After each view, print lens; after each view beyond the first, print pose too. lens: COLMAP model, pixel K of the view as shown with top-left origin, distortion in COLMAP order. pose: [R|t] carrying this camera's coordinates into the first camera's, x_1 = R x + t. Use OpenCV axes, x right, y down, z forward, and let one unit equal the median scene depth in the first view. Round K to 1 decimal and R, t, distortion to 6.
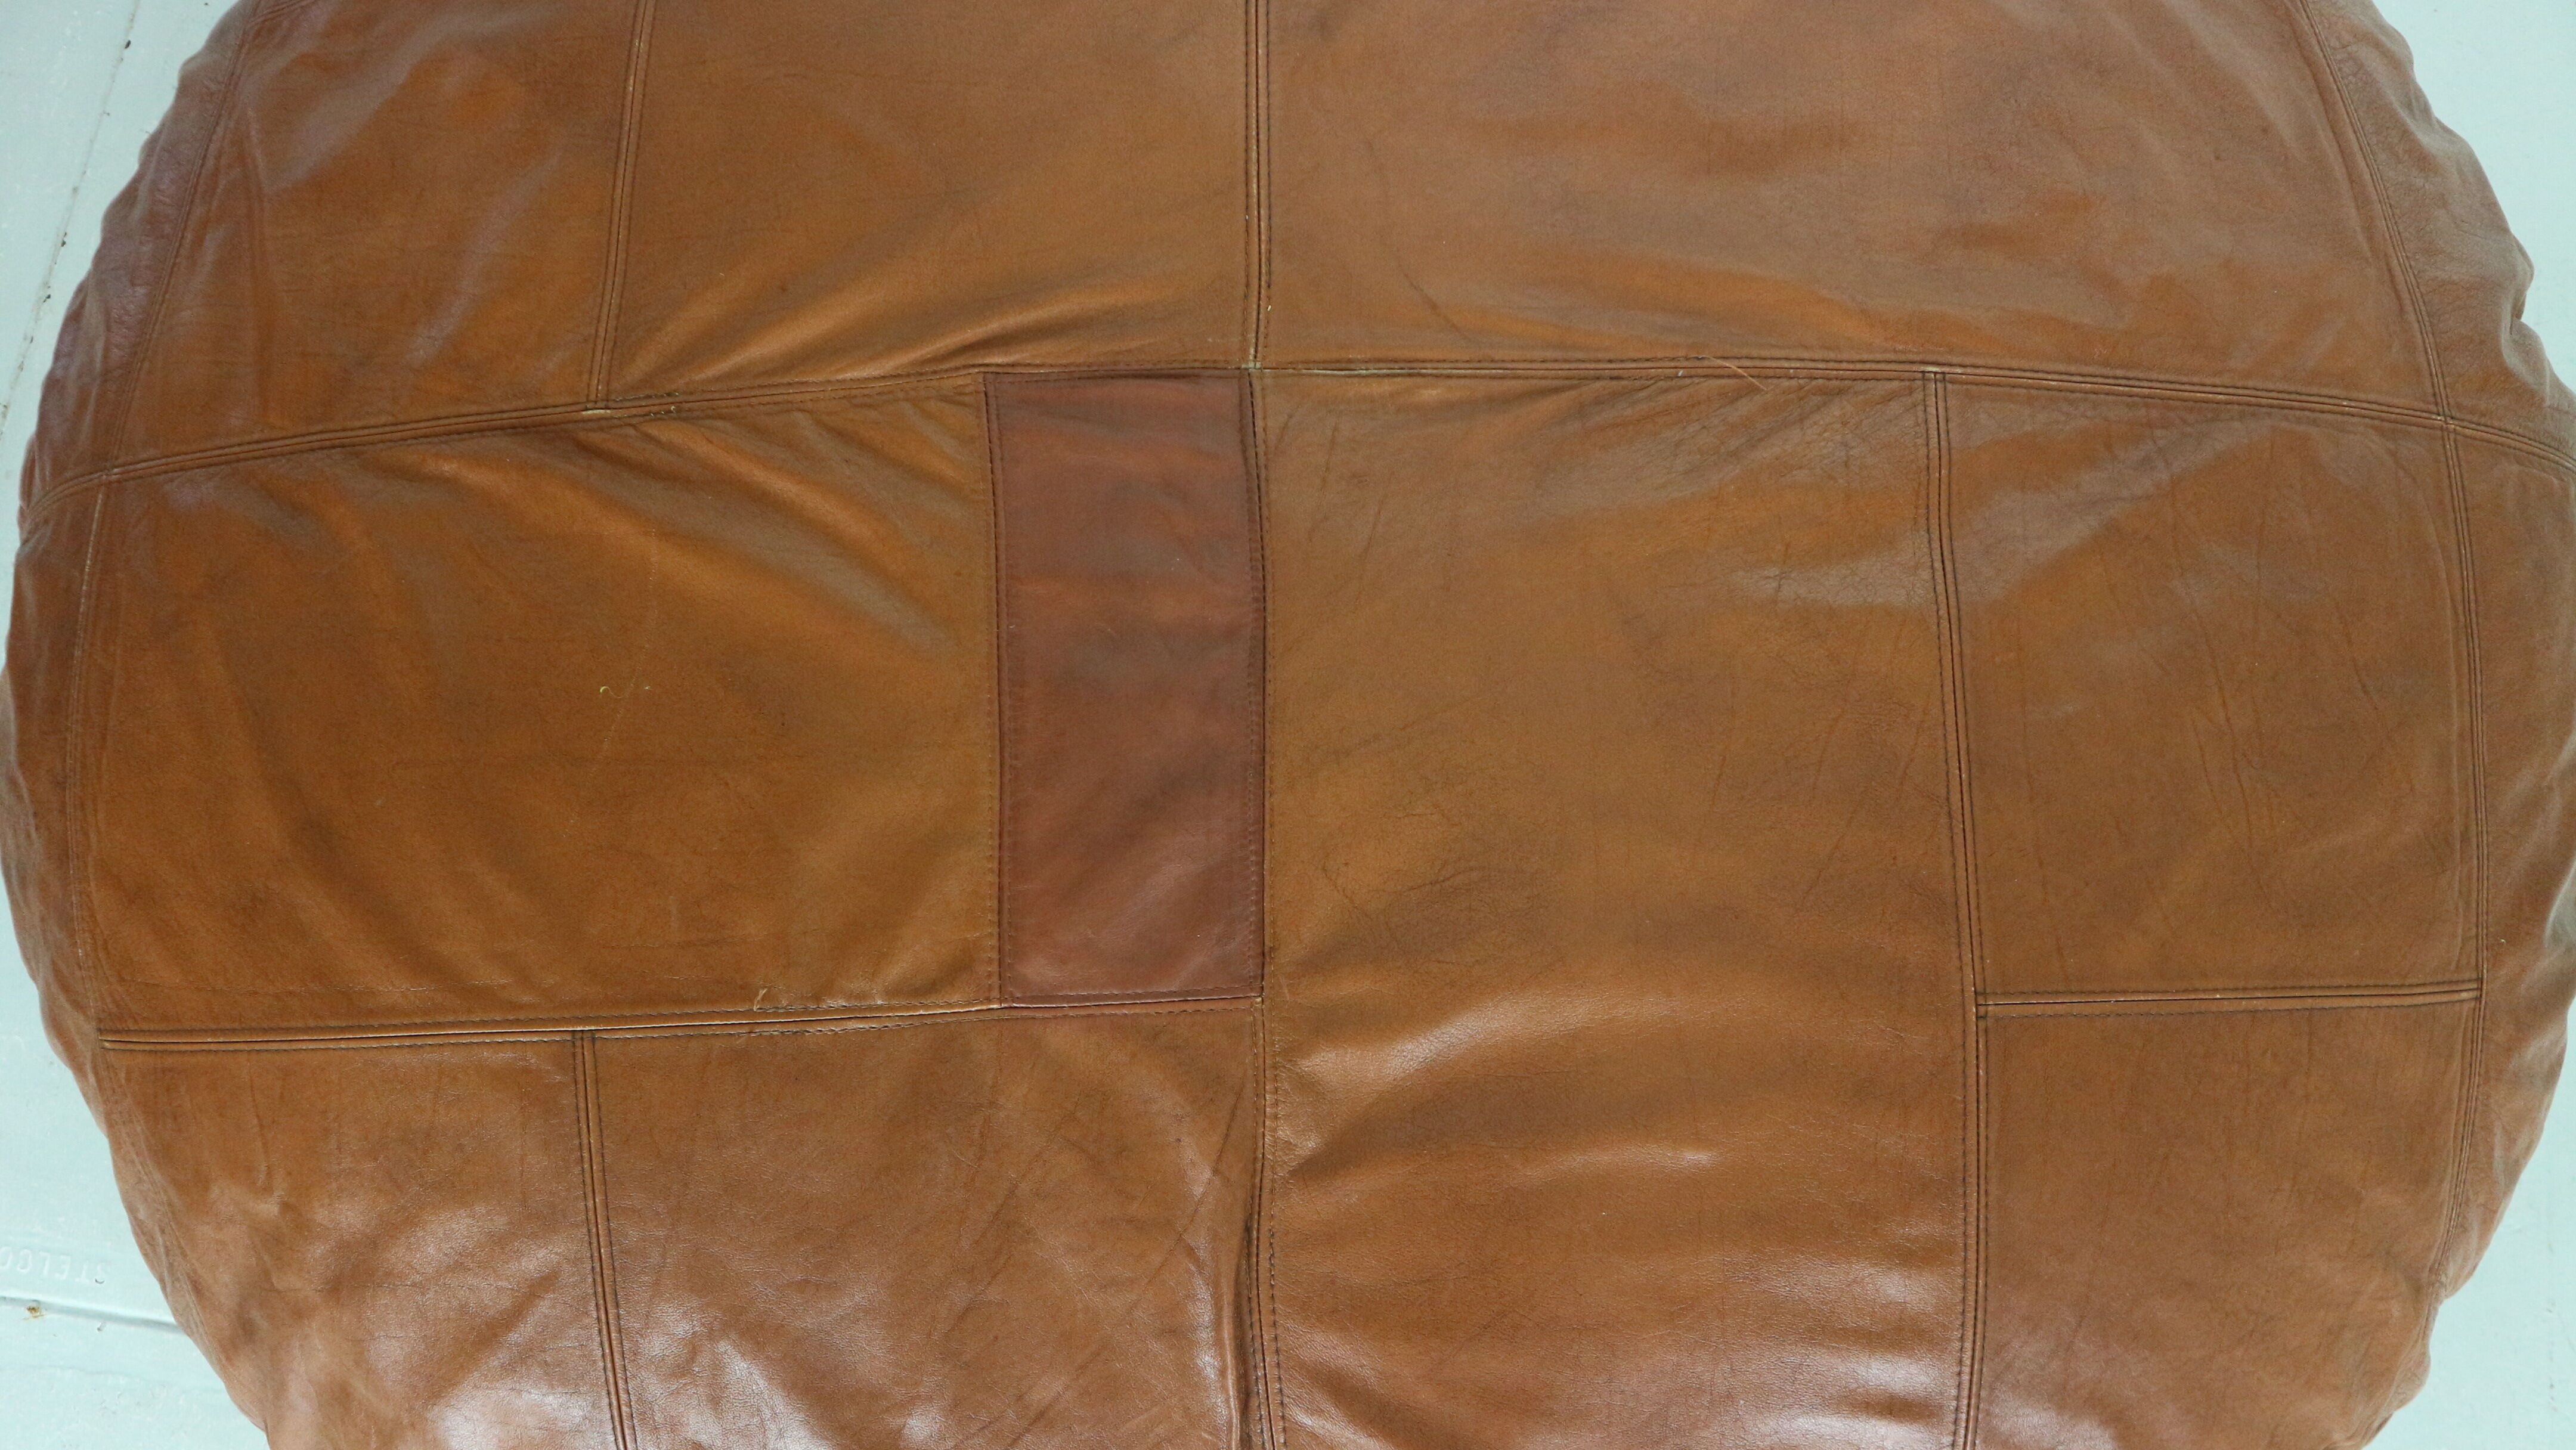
lens RADIAL K [[1847.2, 0, 1290.4], [0, 1847.2, 717.1], [0, 0, 1]] dist [-0.092965, 0.058854]
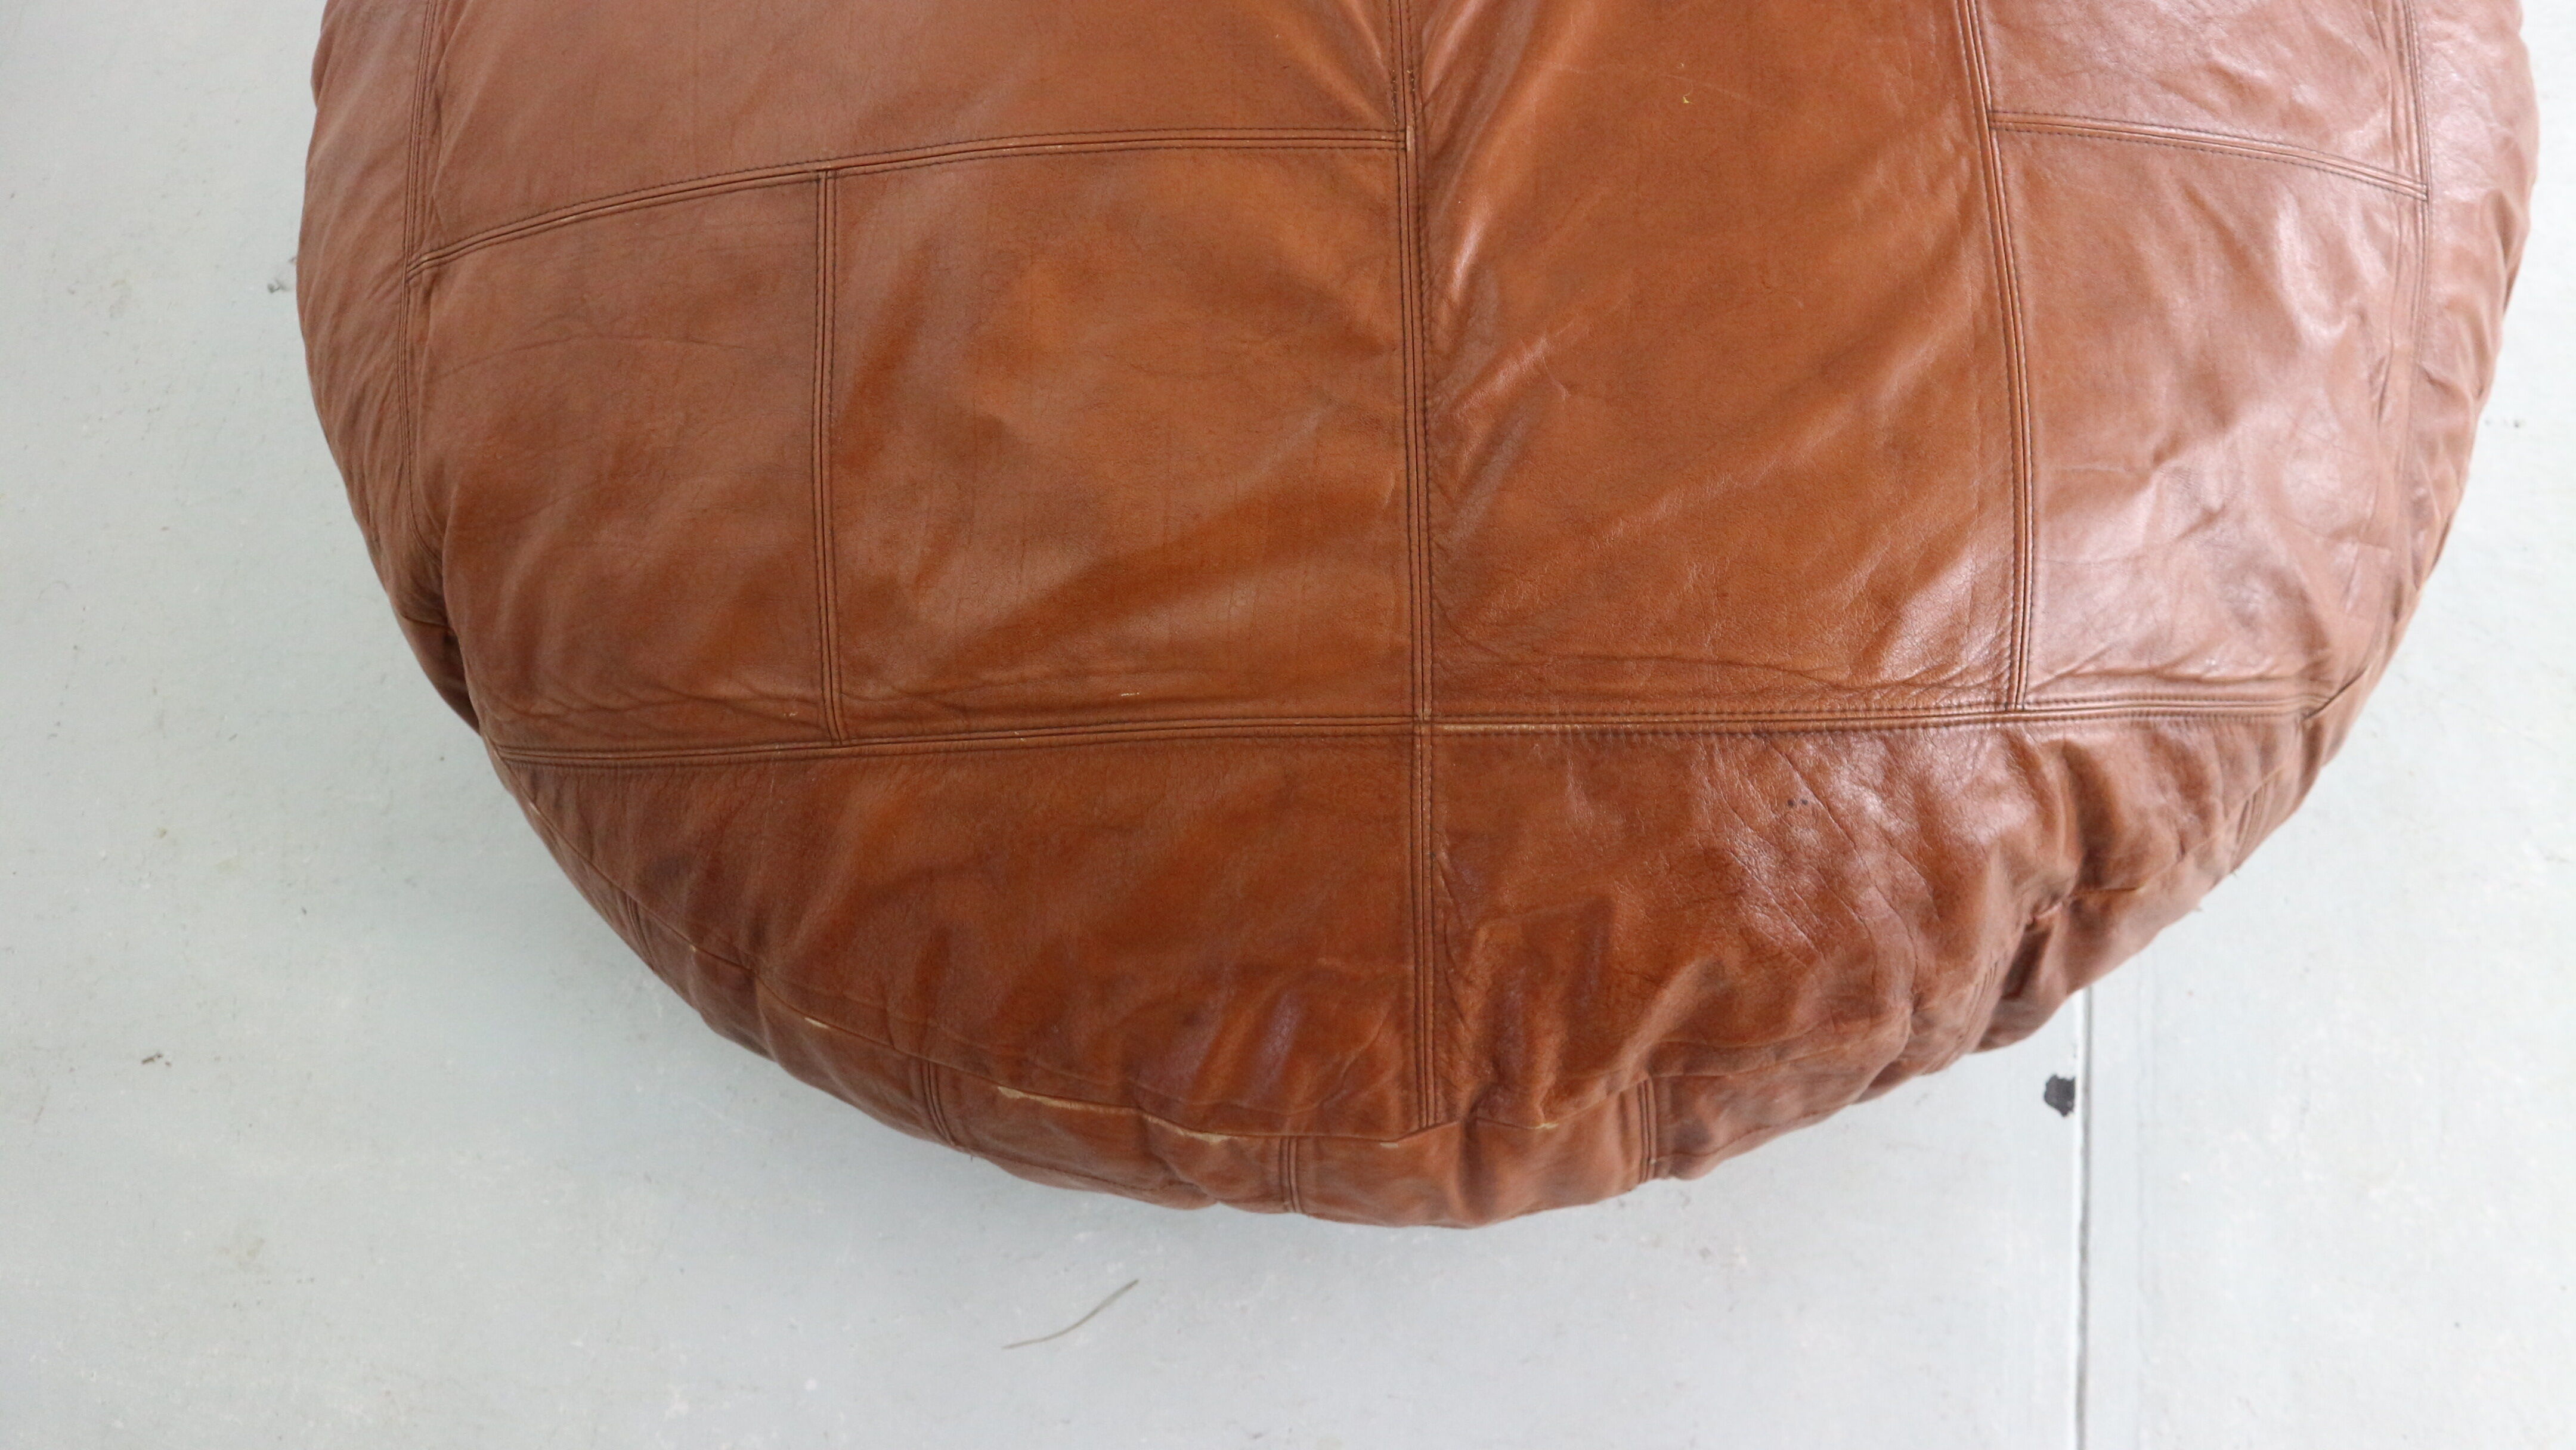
lens RADIAL K [[1847.2, 0, 1295.0], [0, 1847.2, 726.3], [0, 0, 1]] dist [-0.092965, 0.058854]
pose [[0.013527, -0.919257, 0.393425, -1.138447], [0.981838, 0.086675, 0.168763, -0.391343], [-0.189237, 0.383997, 0.903734, 0.202818]]
